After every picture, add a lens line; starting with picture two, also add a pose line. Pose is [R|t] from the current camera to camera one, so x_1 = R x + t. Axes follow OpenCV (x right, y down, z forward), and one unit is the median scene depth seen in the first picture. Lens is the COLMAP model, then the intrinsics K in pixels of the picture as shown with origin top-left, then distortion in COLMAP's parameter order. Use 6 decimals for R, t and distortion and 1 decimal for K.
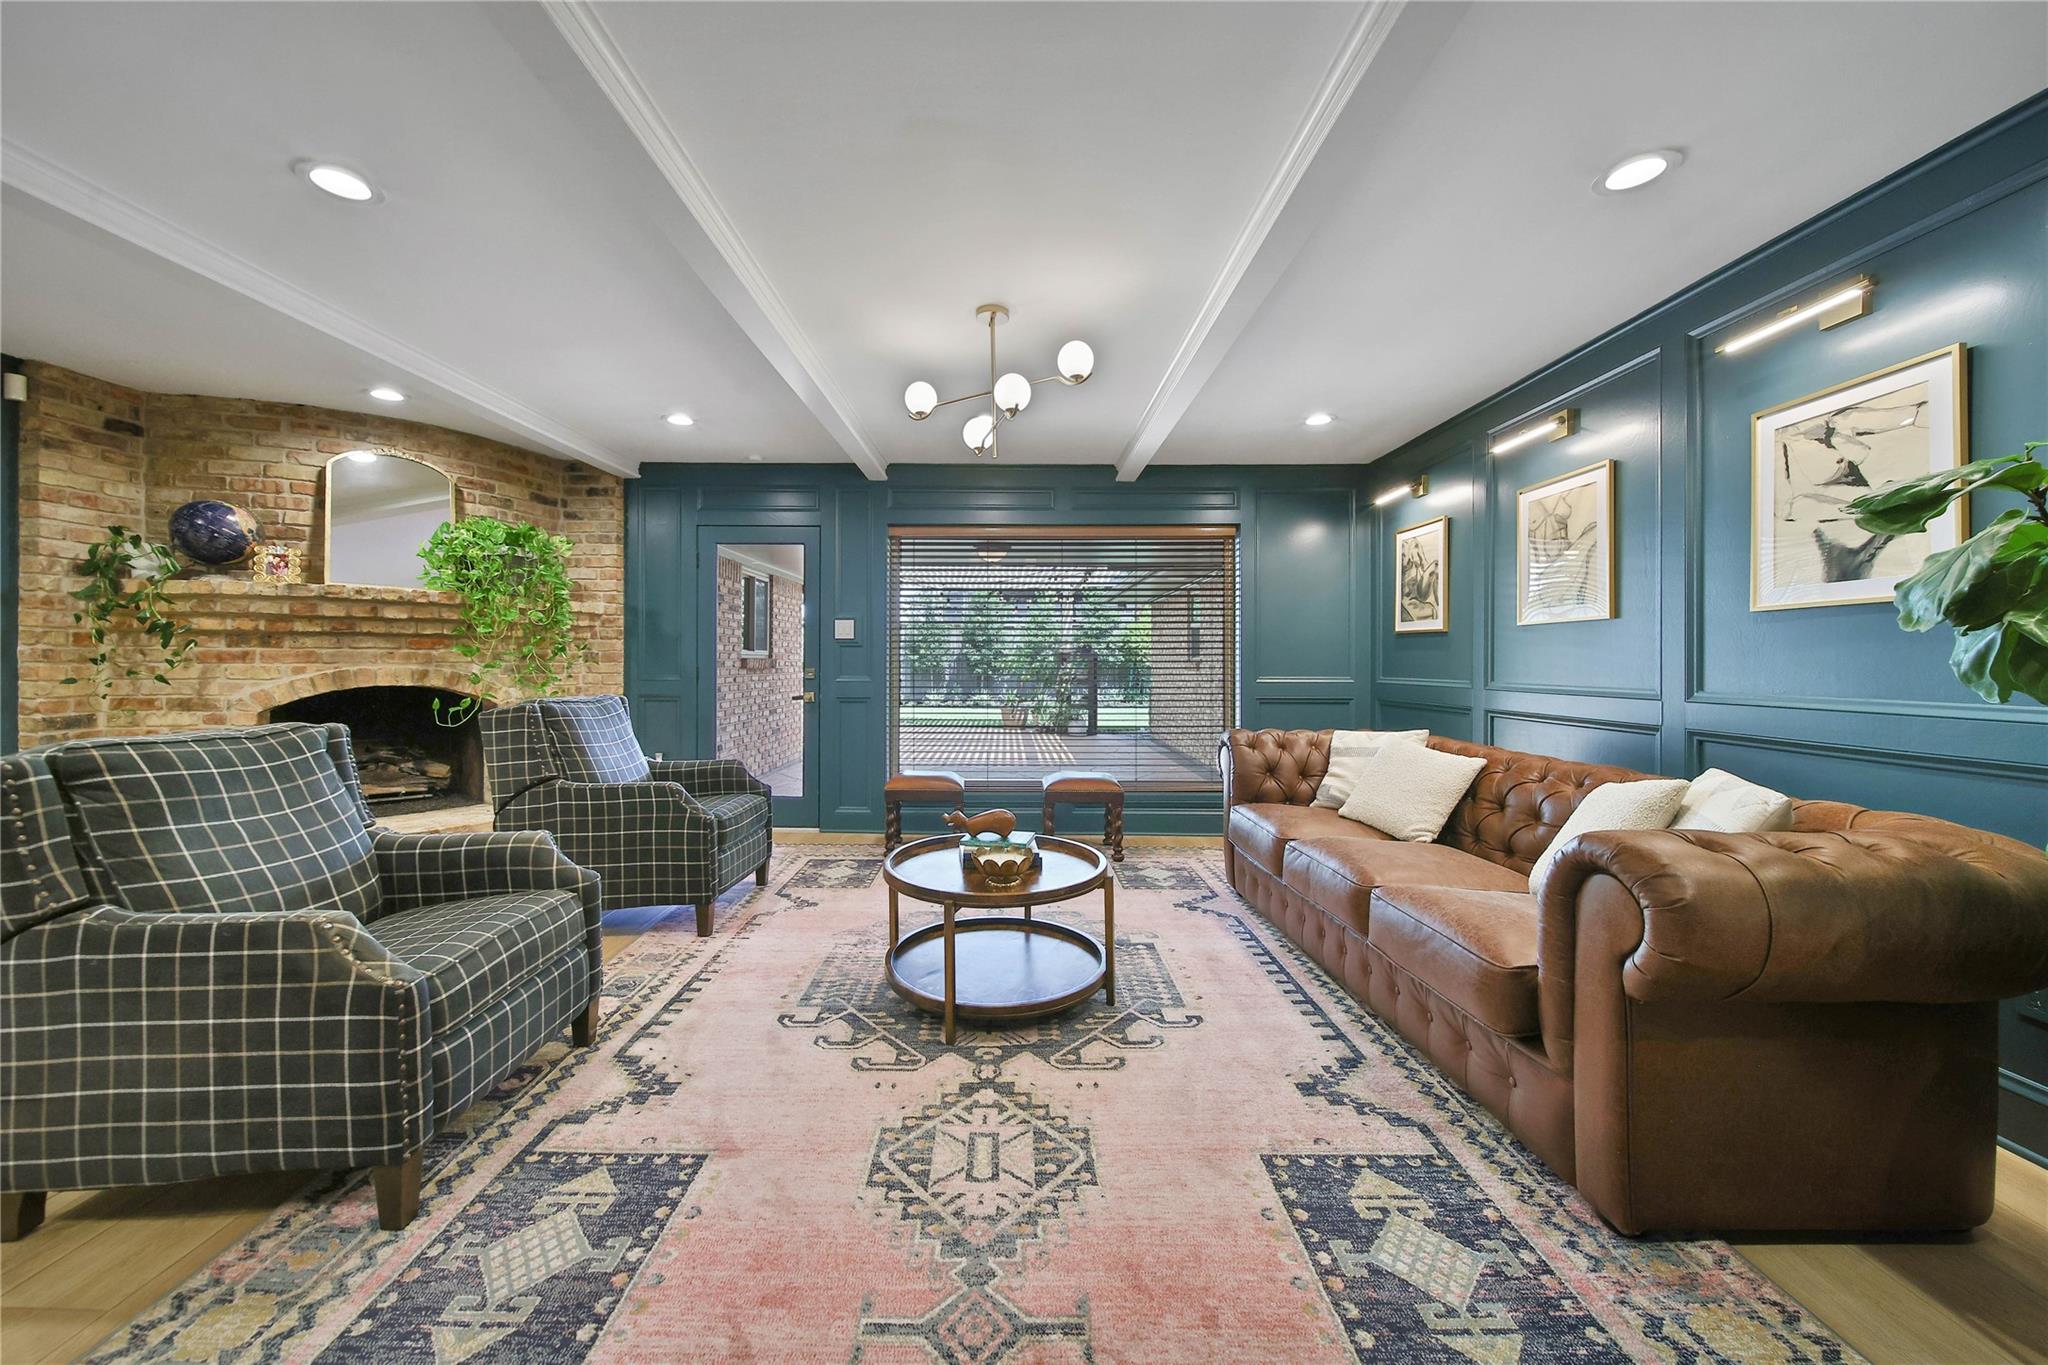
lens RADIAL K [[731.5, 0, 1002.1], [0, 731.5, 662.5], [0, 0, 1]] dist [0.004244, -0.002934]
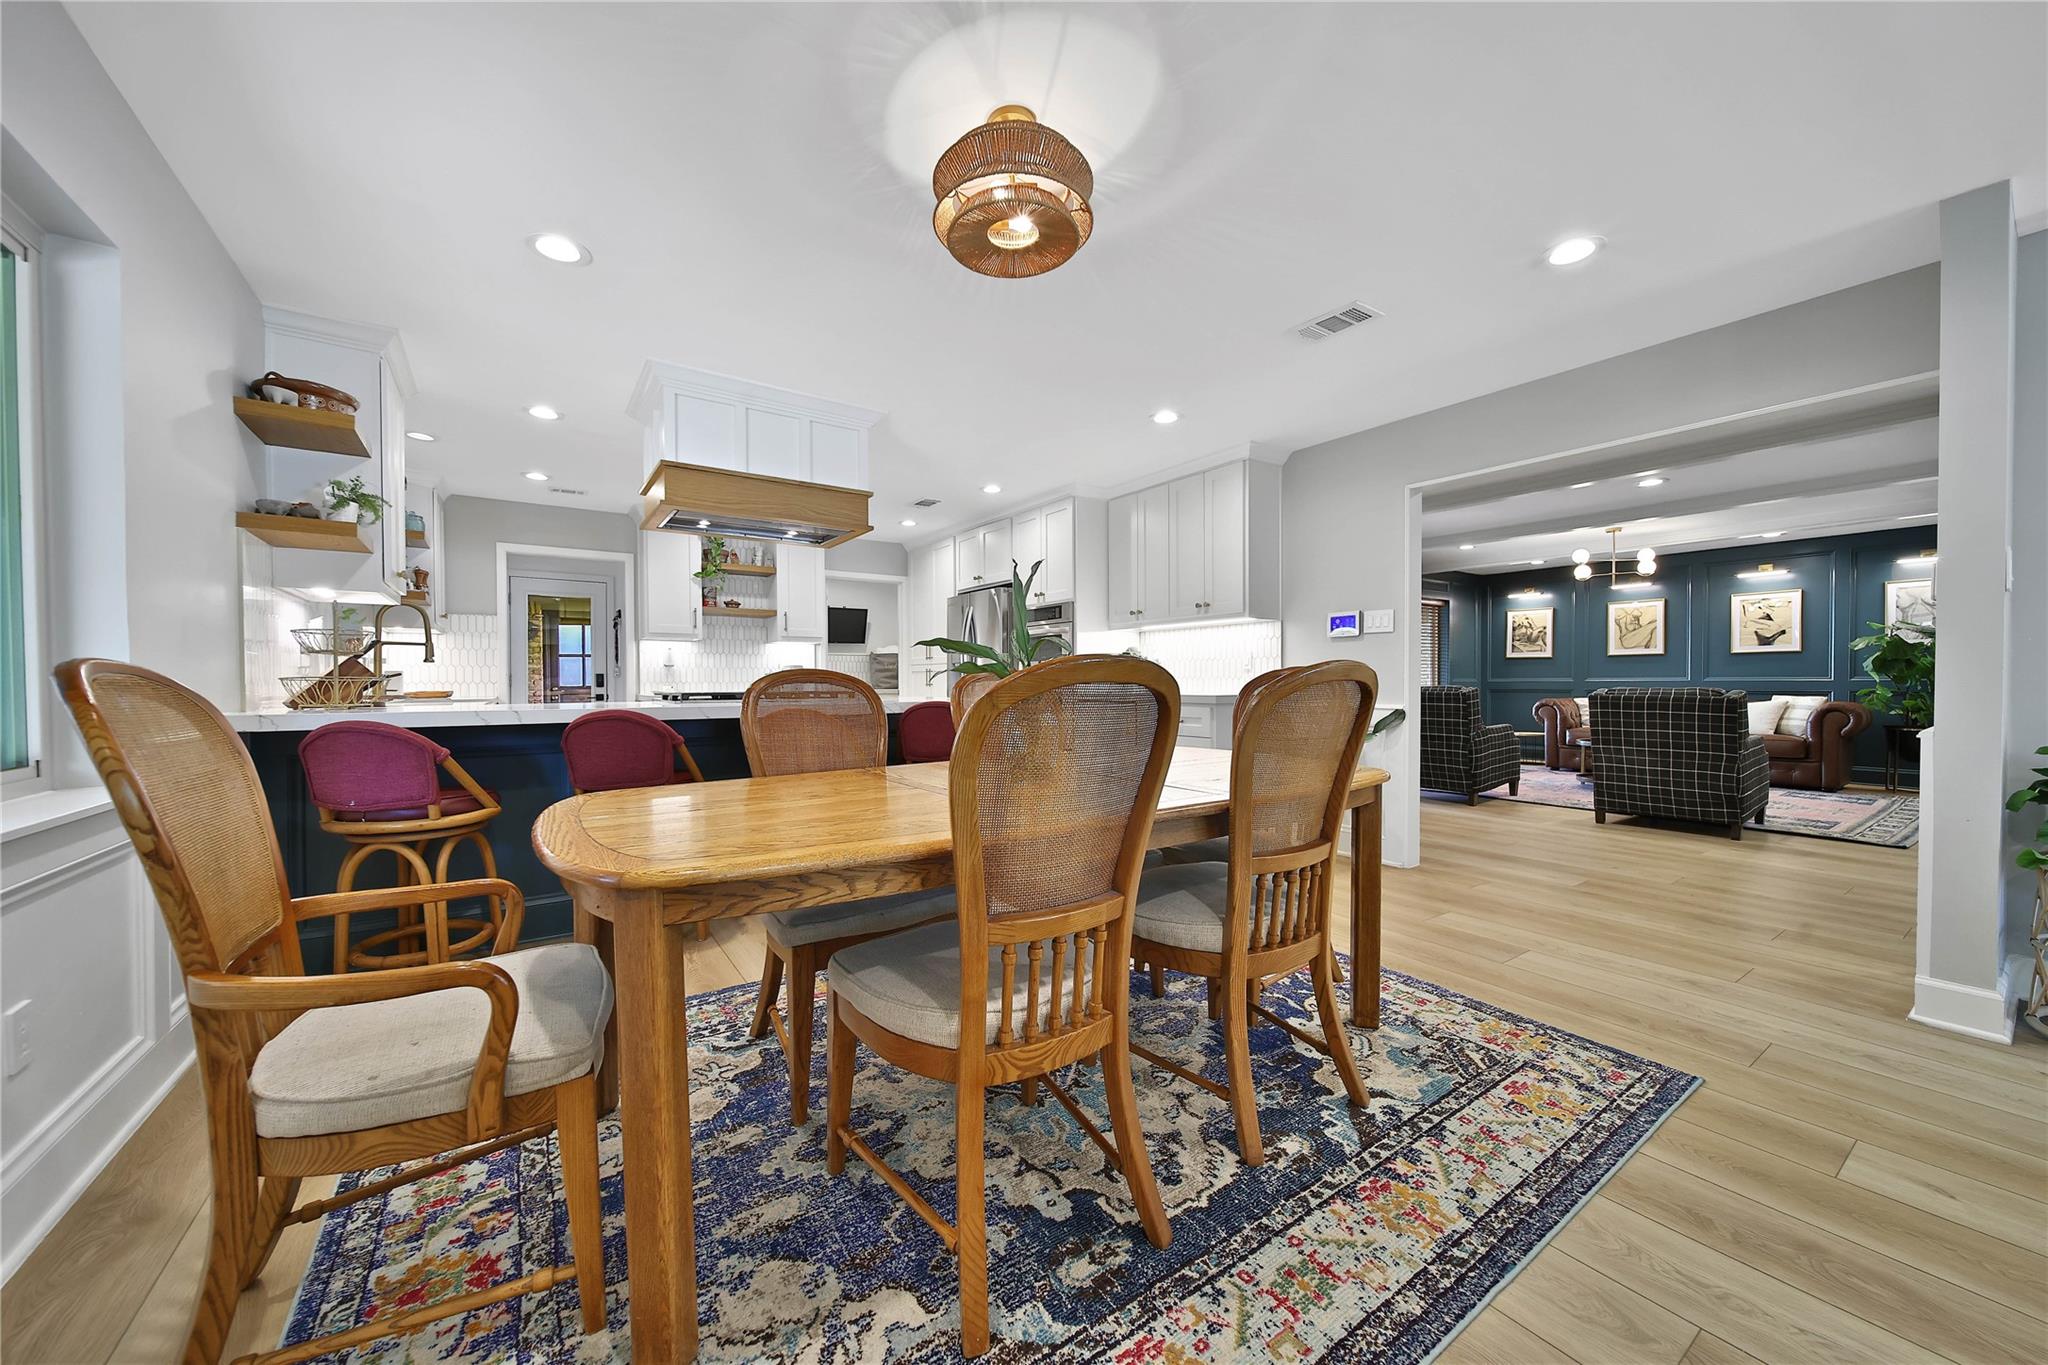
lens RADIAL K [[728.6, 0, 1024.1], [0, 728.6, 689.7], [0, 0, 1]] dist [-0.000755, -0.000344]
pose [[0.824508, -0.008341, 0.565788, -2.453573], [0.003735, 0.999950, 0.009300, 0.037987], [-0.565837, -0.005555, 0.824498, 0.053977]]
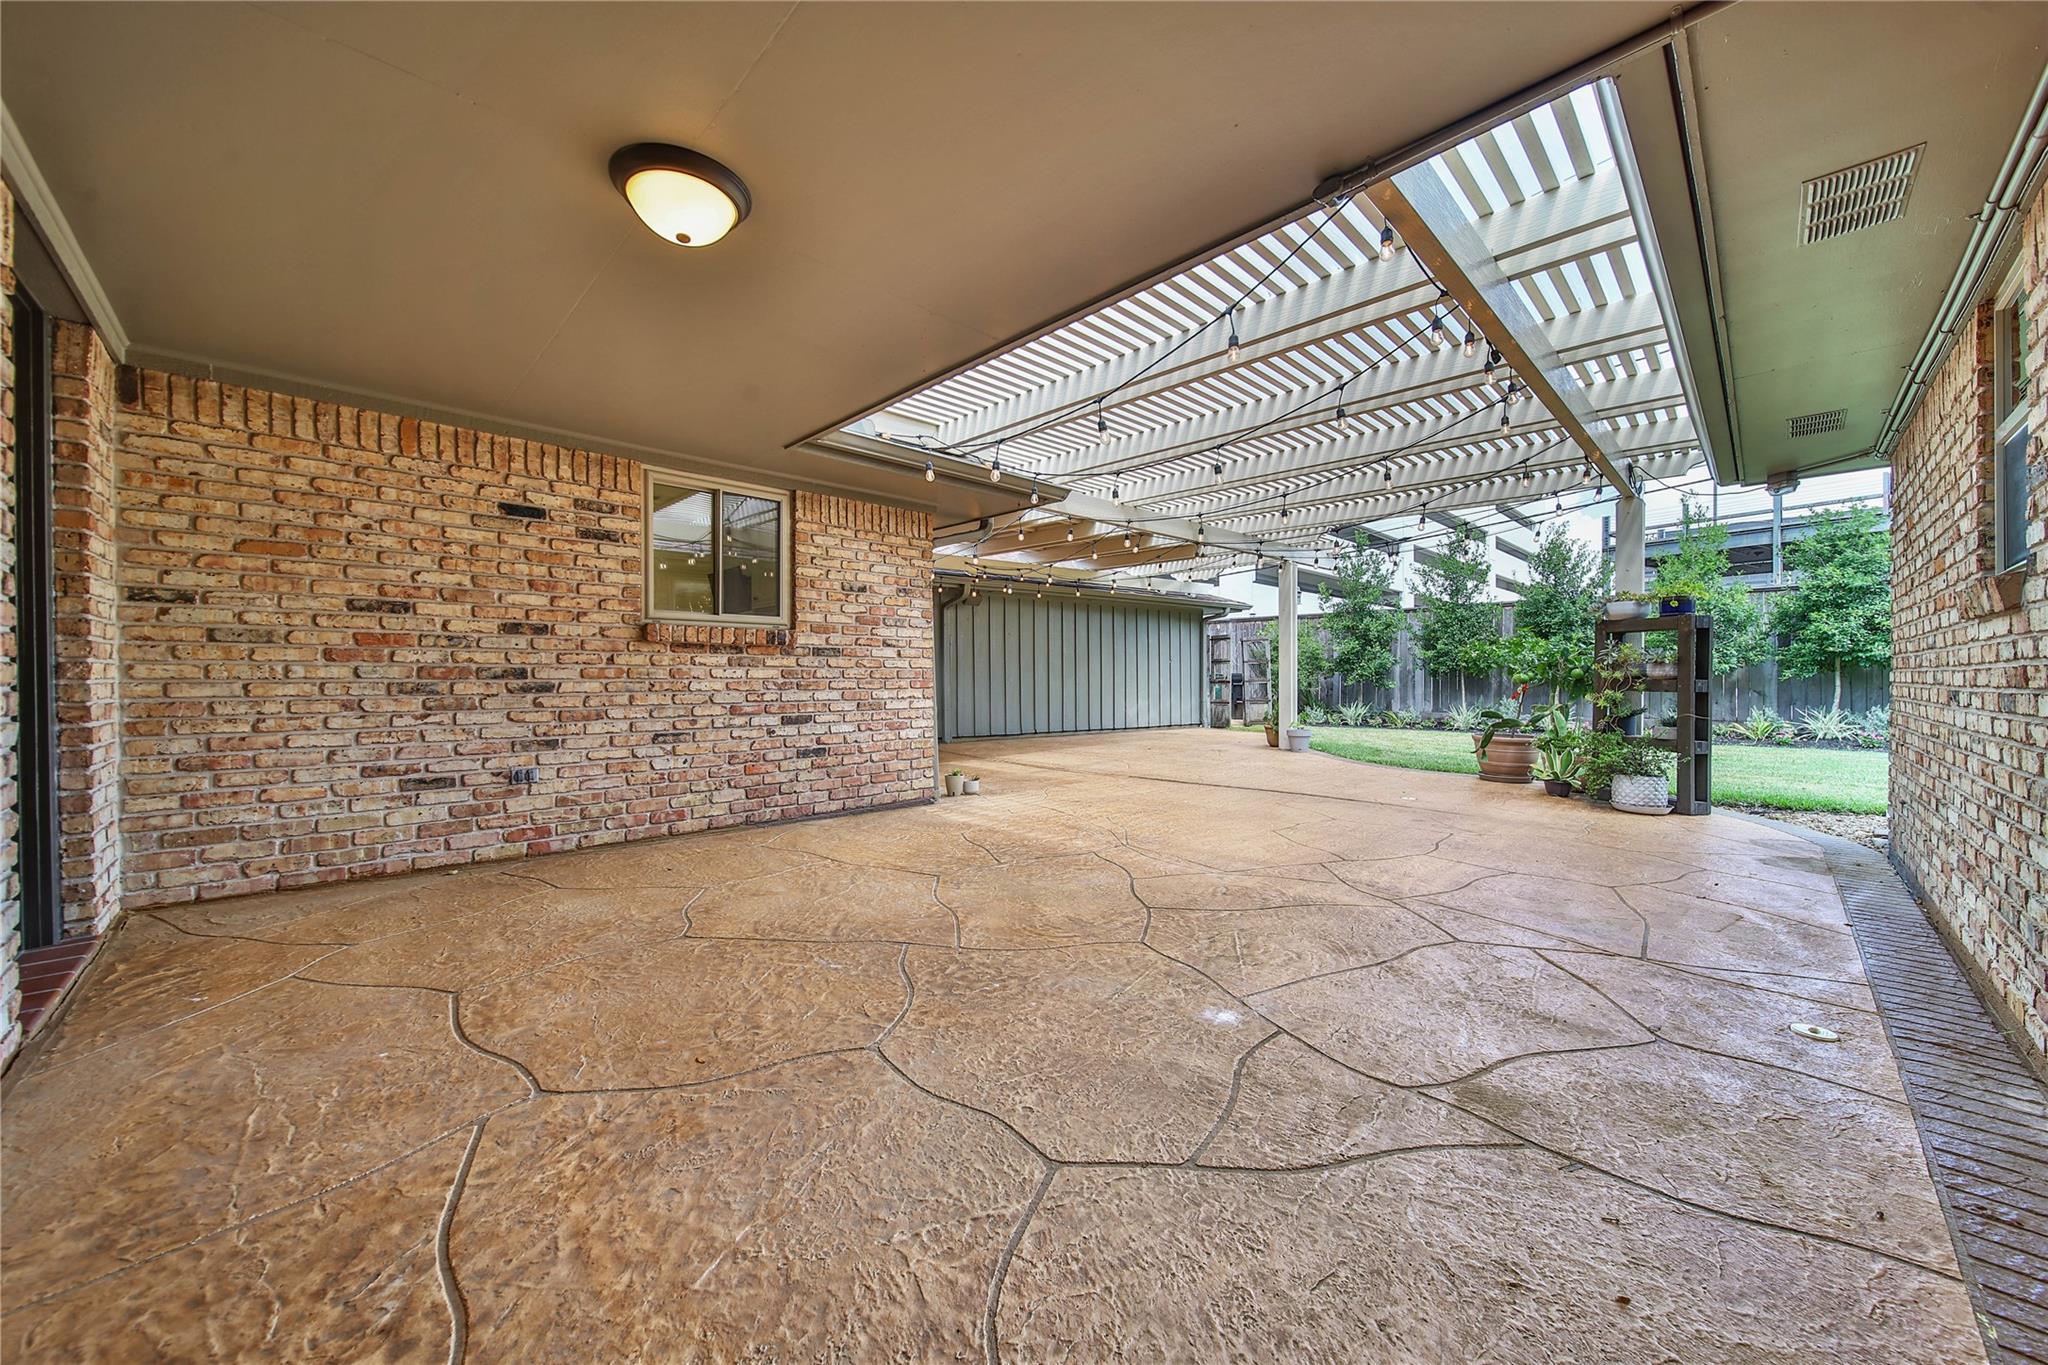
lens RADIAL K [[728.6, 0, 1024.1], [0, 728.6, 689.7], [0, 0, 1]] dist [-0.000755, -0.000344]
pose [[0.704700, 0.003003, -0.709499, 0.554299], [0.005361, 0.999940, 0.009556, 0.087376], [0.709485, -0.010537, 0.704642, 1.654780]]
